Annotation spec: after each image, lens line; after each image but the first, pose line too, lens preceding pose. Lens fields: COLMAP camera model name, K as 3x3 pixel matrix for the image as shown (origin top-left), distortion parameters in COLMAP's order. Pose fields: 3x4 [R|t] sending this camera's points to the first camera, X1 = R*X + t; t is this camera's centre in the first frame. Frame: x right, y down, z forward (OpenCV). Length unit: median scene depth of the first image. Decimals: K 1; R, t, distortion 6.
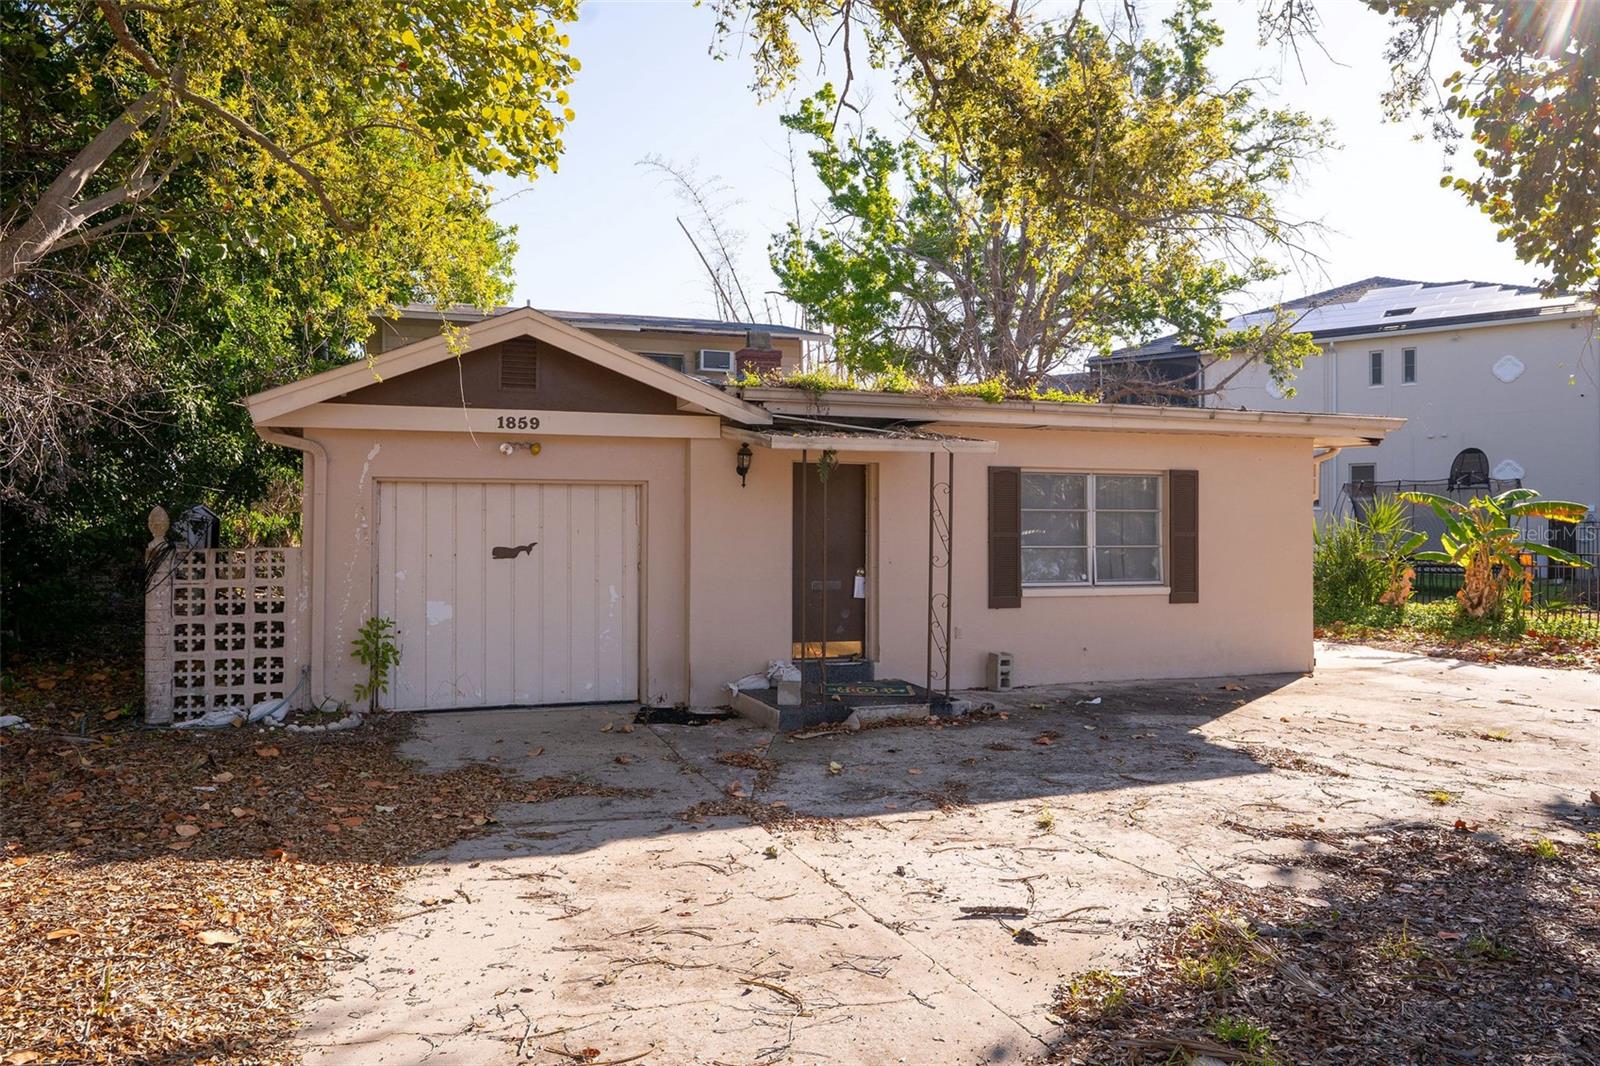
lens RADIAL K [[1108.4, 0, 802.0], [0, 1108.4, 530.0], [0, 0, 1]] dist [-0.001555, 0.004615]
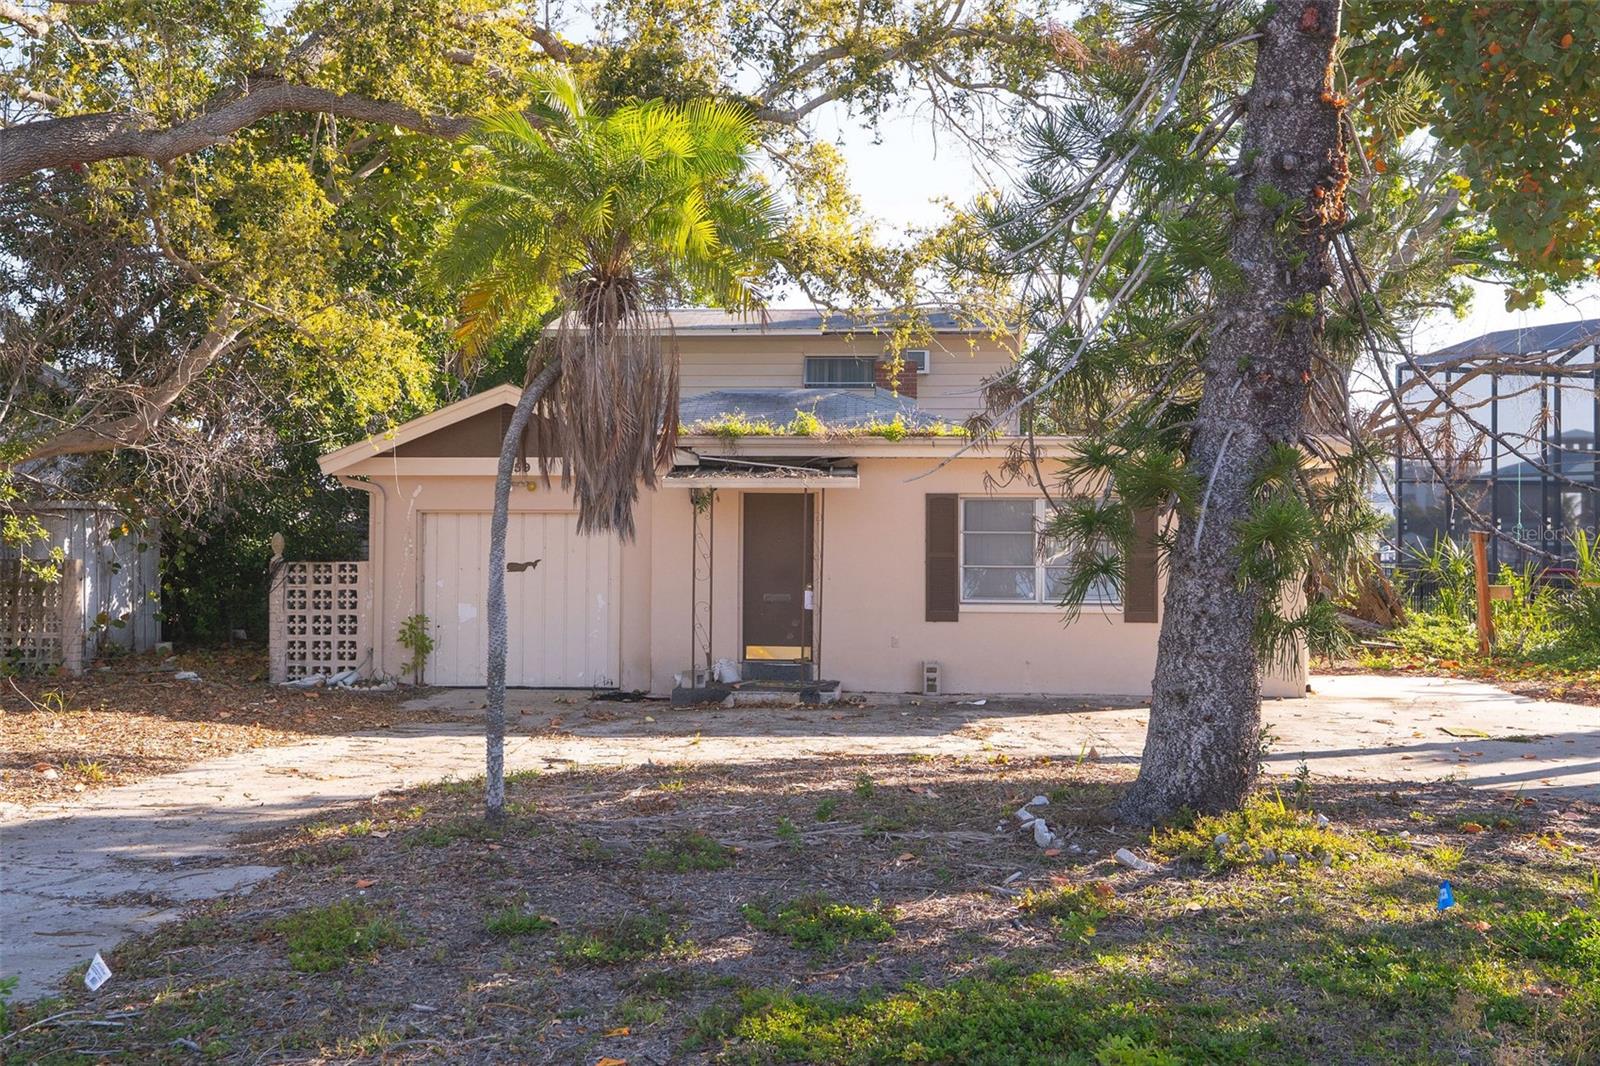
lens RADIAL K [[1668.9, 0, 799.9], [0, 1668.9, 536.5], [0, 0, 1]] dist [0.022919, 0.000000]
pose [[0.928134, -0.001269, -0.372245, 0.818670], [-0.003423, 0.999923, -0.011942, 0.007350], [0.372231, 0.012358, 0.928058, -0.726775]]
